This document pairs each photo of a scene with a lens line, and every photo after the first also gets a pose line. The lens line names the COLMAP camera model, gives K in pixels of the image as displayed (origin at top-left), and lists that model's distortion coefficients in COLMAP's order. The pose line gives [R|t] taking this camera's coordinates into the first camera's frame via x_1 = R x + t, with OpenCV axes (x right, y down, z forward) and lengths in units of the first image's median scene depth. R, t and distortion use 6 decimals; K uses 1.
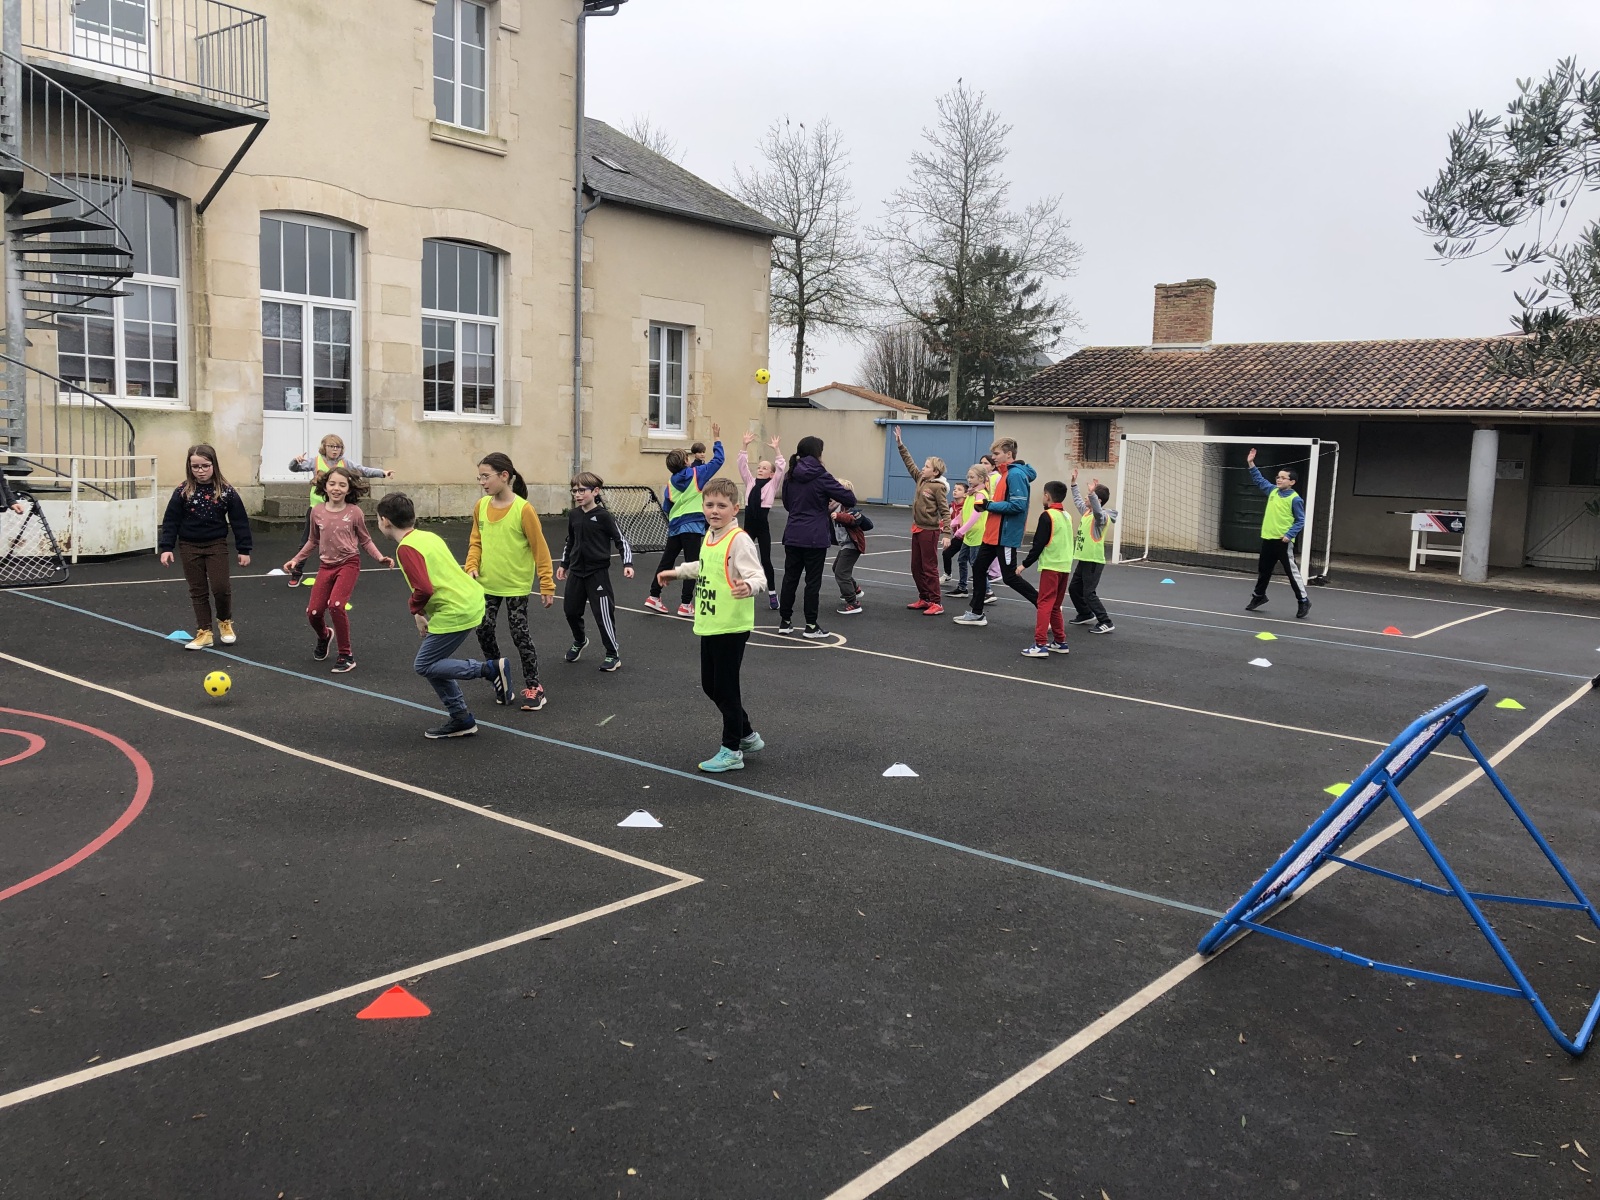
lens RADIAL K [[1296.8, 0, 800.0], [0, 1296.8, 600.0], [0, 0, 1]] dist [-0.002679, 0.012482]
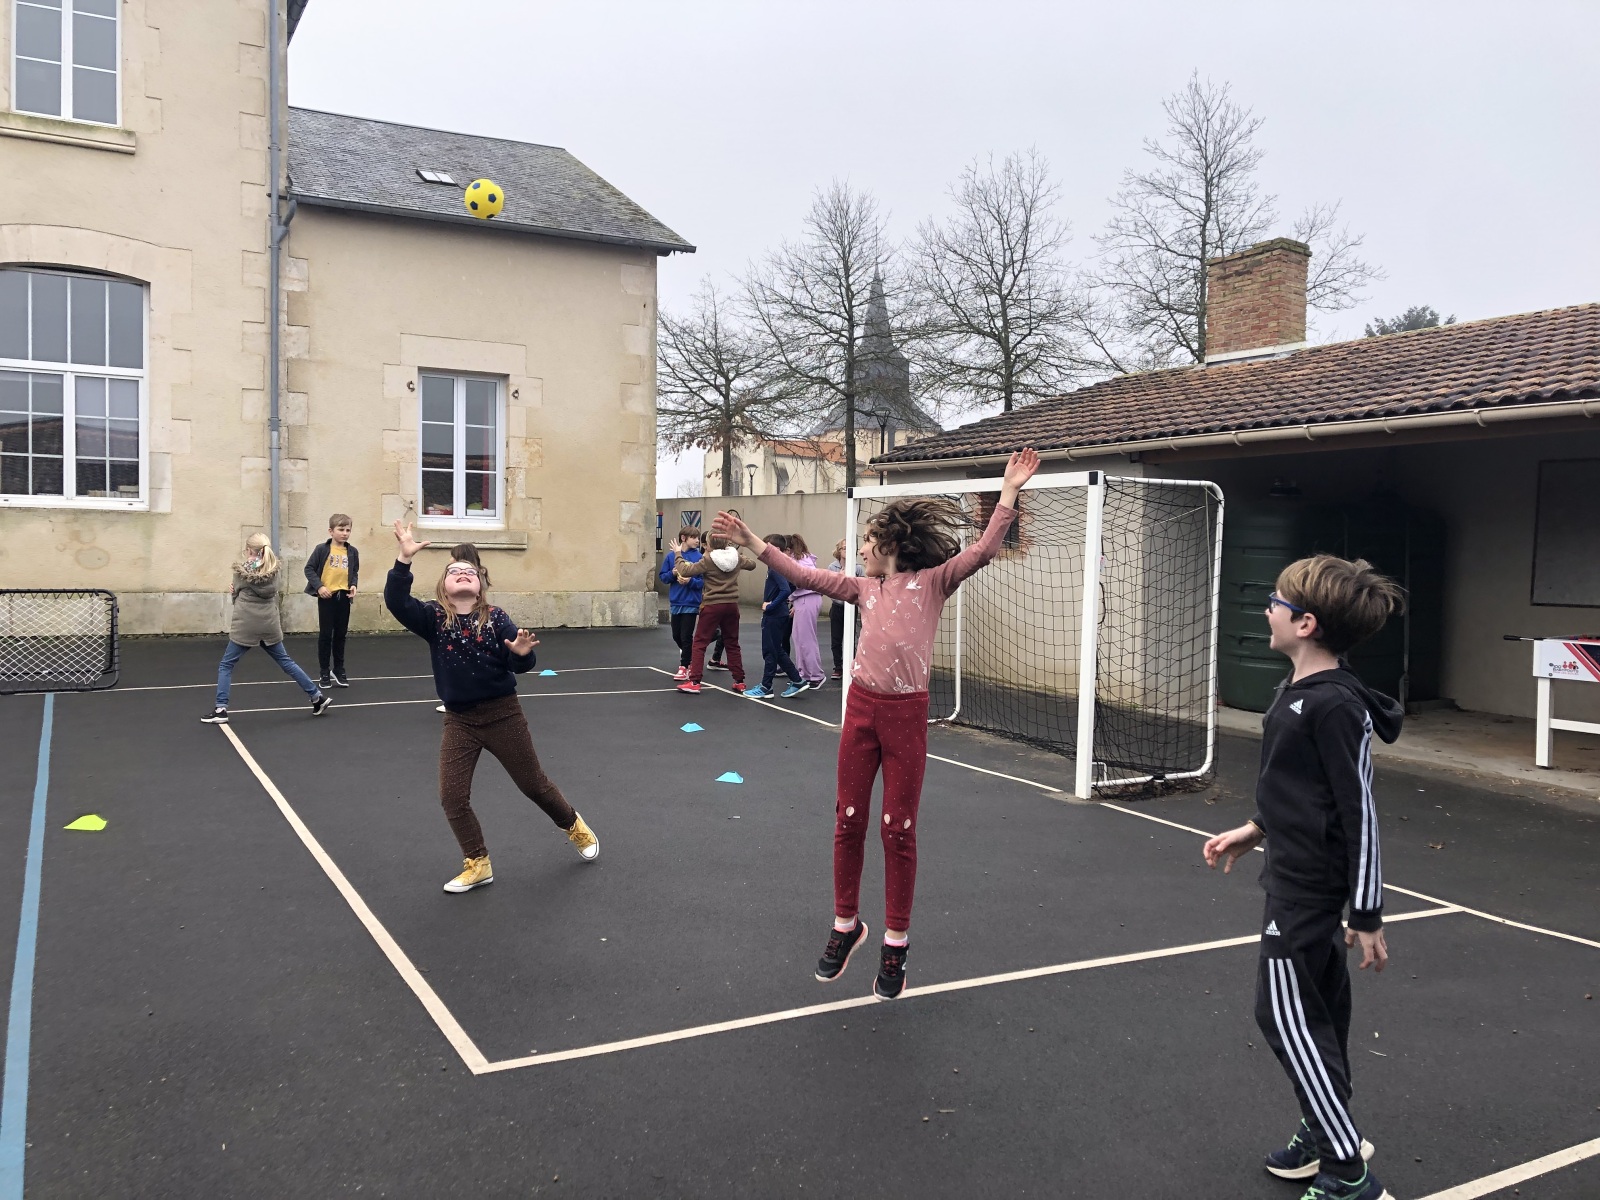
lens RADIAL K [[1296.8, 0, 800.0], [0, 1296.8, 600.0], [0, 0, 1]] dist [-0.002679, 0.012482]
pose [[0.925359, -0.004704, -0.379064, 0.380820], [-0.030456, 0.995768, -0.086705, -0.031478], [0.377868, 0.091778, 0.921300, 0.449010]]
